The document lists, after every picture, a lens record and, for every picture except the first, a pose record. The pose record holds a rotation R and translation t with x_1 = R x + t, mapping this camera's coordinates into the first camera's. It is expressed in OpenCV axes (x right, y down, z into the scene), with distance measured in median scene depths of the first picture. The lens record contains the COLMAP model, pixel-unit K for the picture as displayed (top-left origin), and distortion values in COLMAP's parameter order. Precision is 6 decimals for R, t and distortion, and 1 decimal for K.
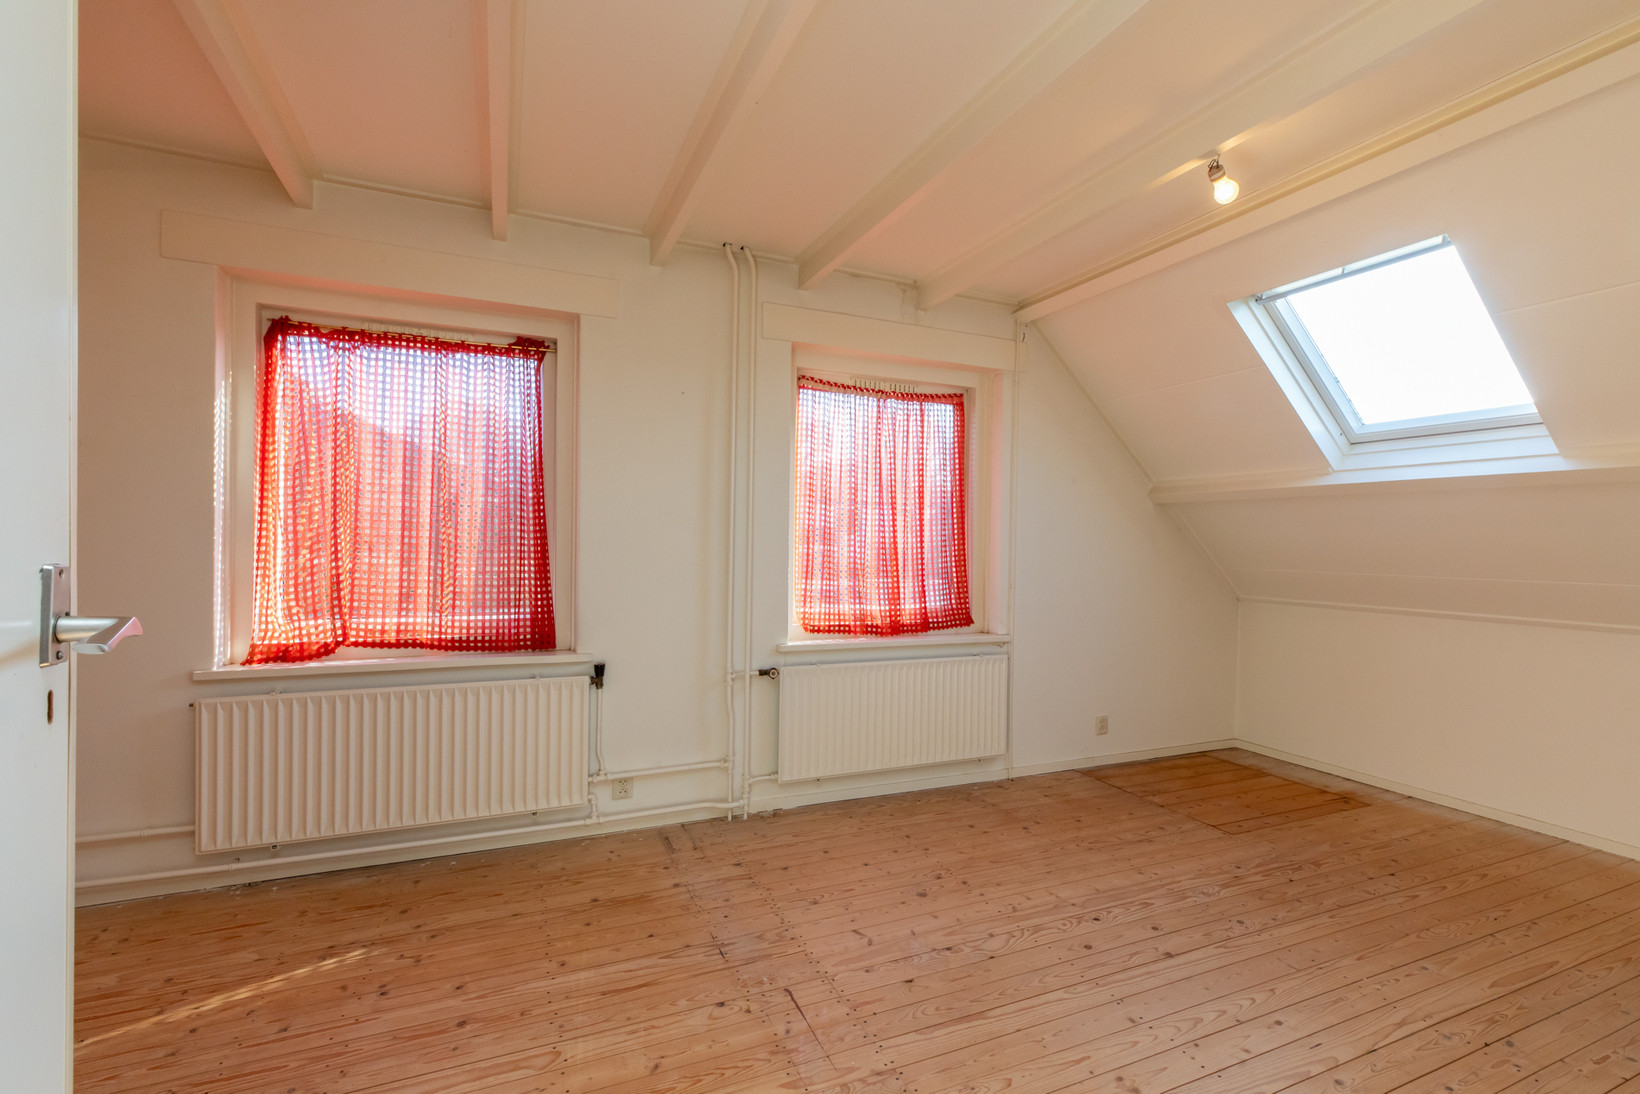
lens RADIAL K [[762.2, 0, 834.7], [0, 762.2, 542.0], [0, 0, 1]] dist [0.006393, 0.000341]
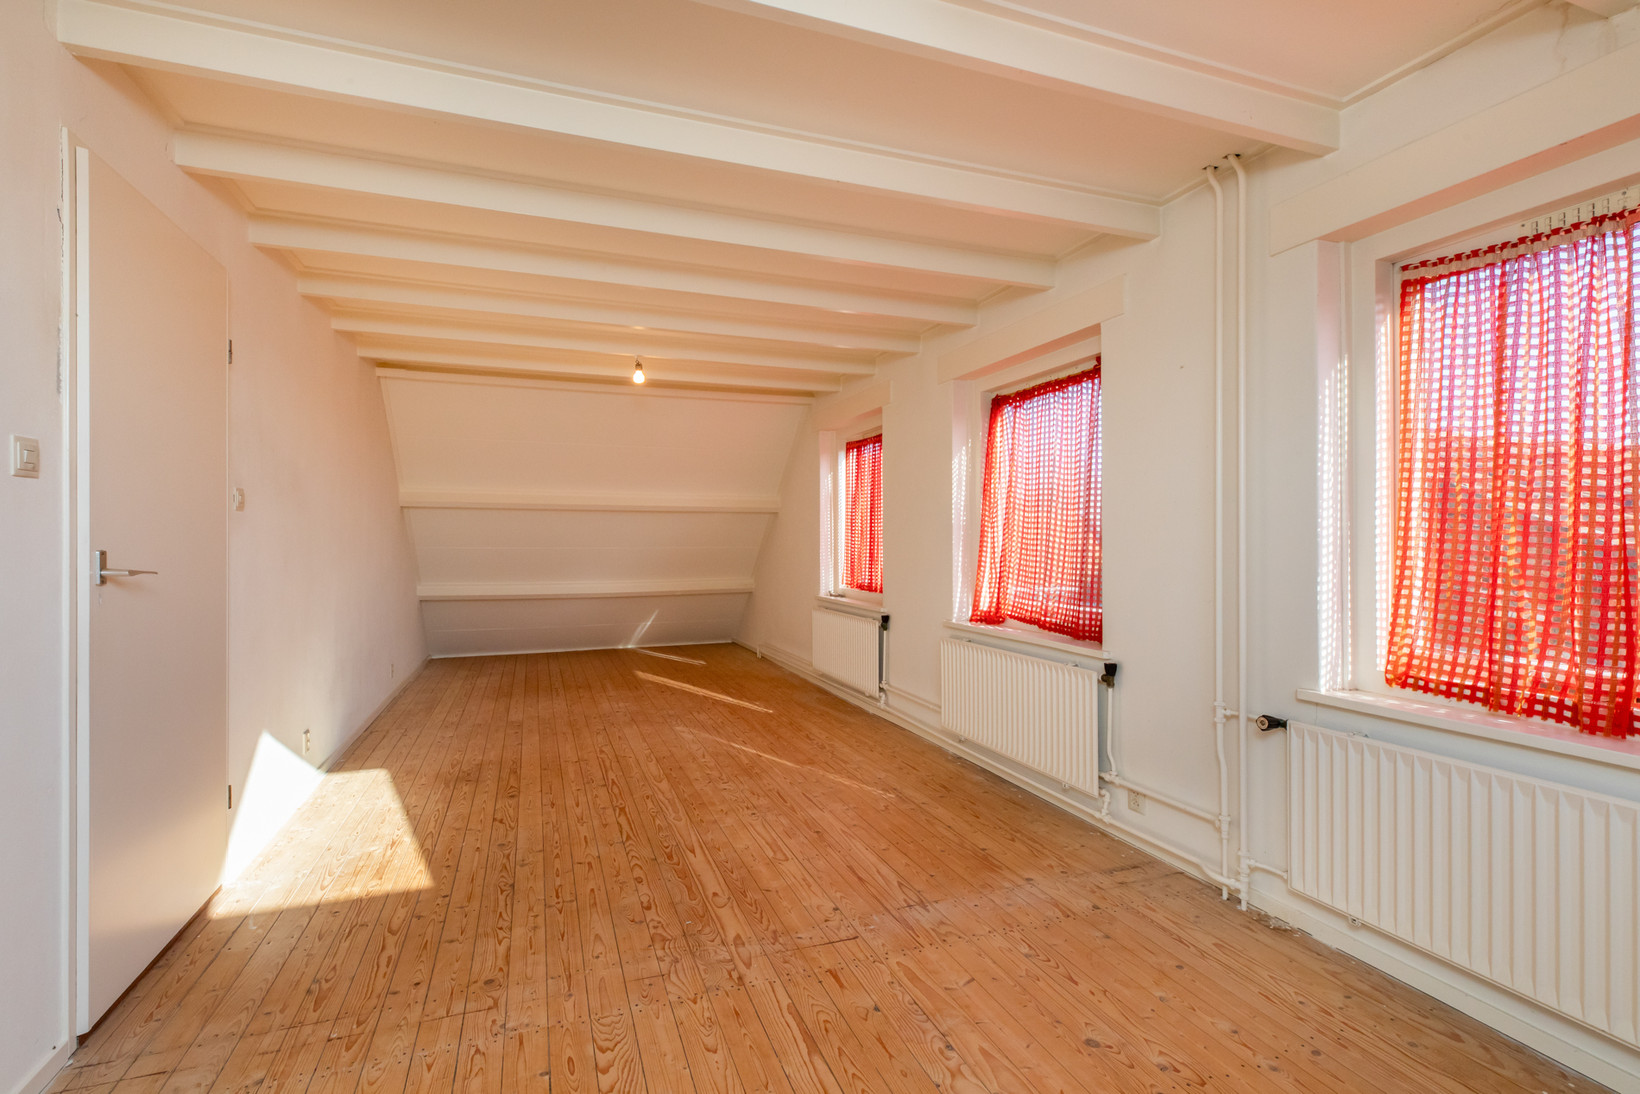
lens RADIAL K [[762.2, 0, 825.3], [0, 762.2, 546.8], [0, 0, 1]] dist [0.006393, 0.000341]
pose [[-0.077905, -0.010398, -0.996907, 0.815142], [-0.001197, 0.999946, -0.010336, 0.020051], [0.996960, 0.000388, -0.077913, 0.799244]]
